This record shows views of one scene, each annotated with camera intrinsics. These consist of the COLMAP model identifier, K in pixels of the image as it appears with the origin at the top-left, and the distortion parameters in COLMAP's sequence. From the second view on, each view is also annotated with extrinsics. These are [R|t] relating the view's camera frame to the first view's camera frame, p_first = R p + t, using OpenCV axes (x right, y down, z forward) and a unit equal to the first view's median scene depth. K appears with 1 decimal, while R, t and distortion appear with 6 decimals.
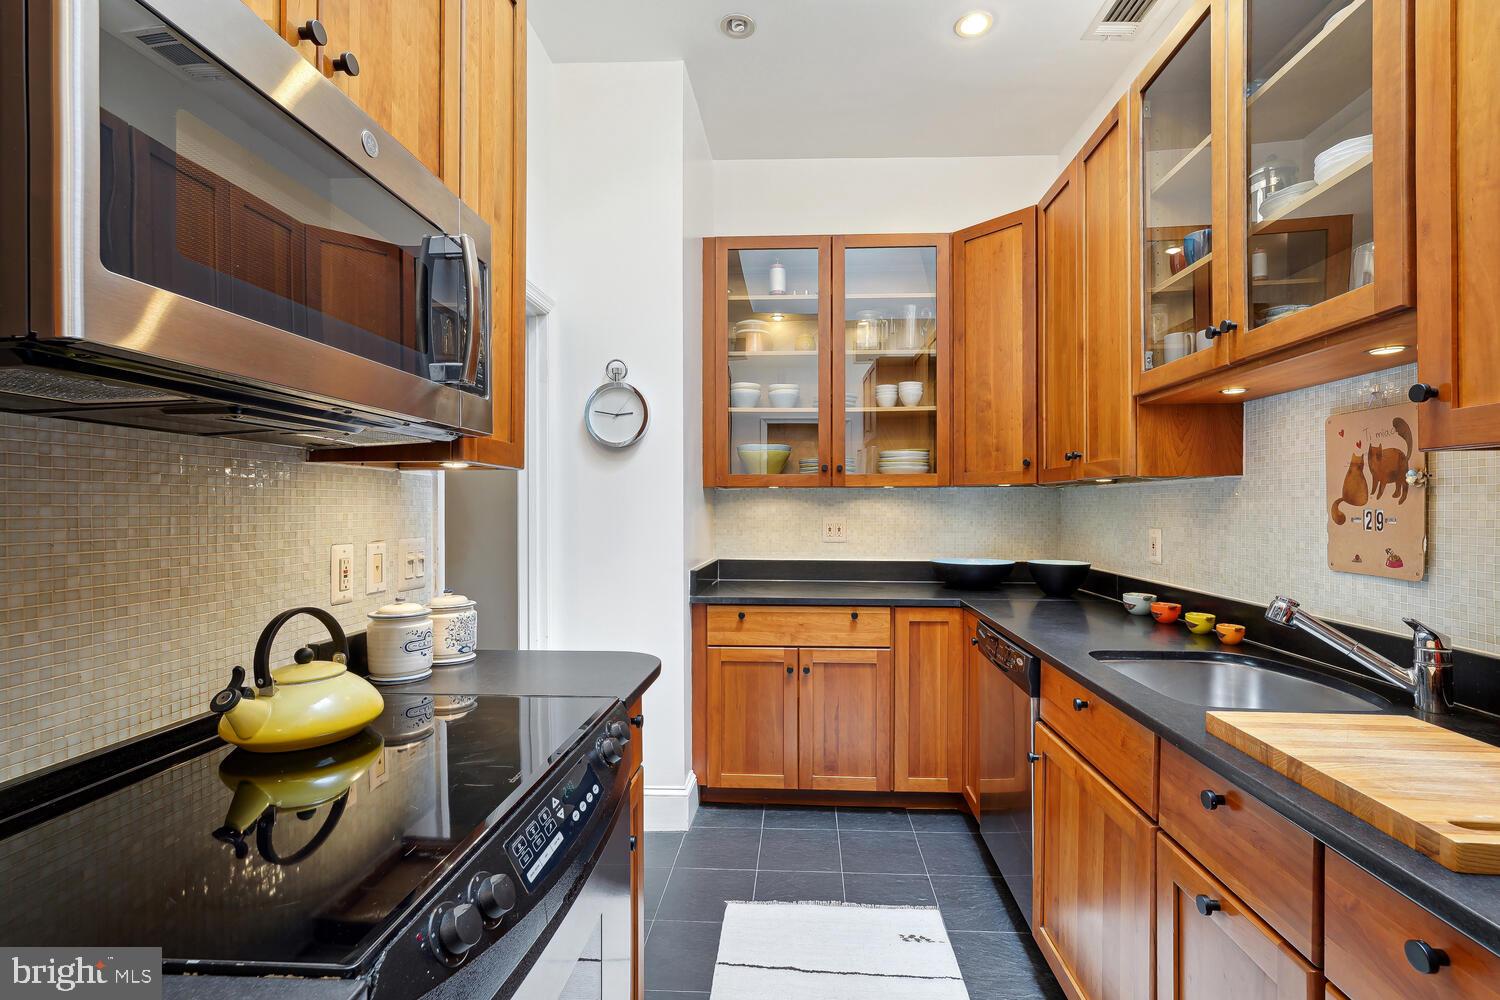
lens RADIAL K [[670.2, 0, 753.2], [0, 670.2, 506.4], [0, 0, 1]] dist [-0.010689, 0.008246]
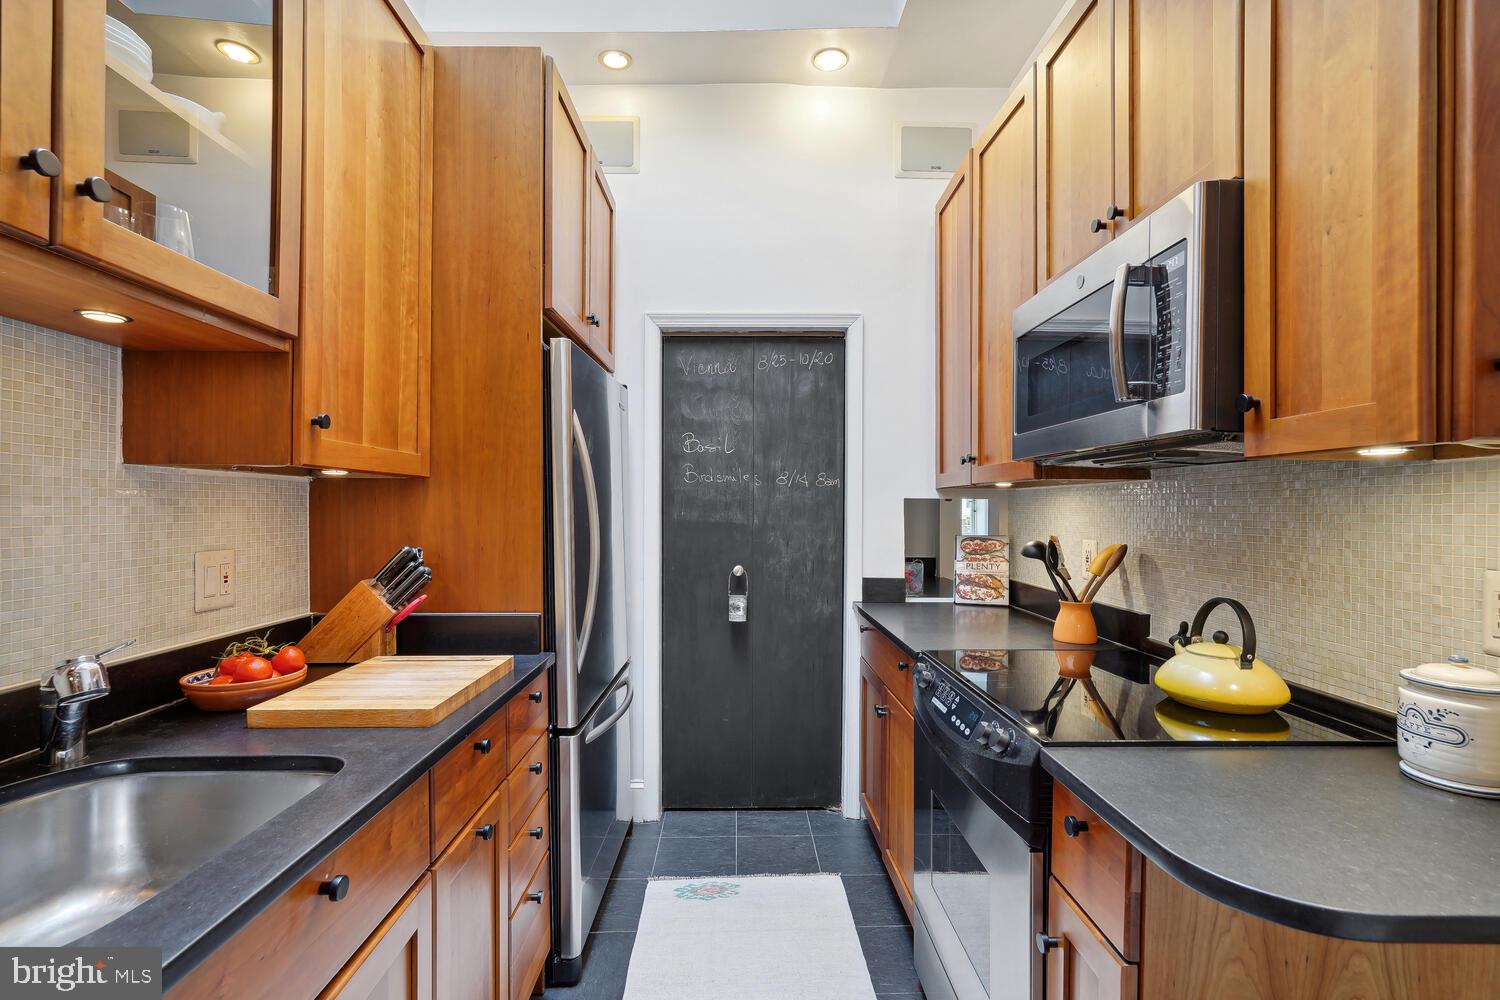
lens RADIAL K [[670.2, 0, 753.2], [0, 670.2, 506.4], [0, 0, 1]] dist [-0.010689, 0.008246]
pose [[-0.995075, -0.002215, -0.099096, 0.304475], [-0.001731, 0.999986, -0.004968, -0.006226], [0.099106, -0.004772, -0.995065, 2.218612]]
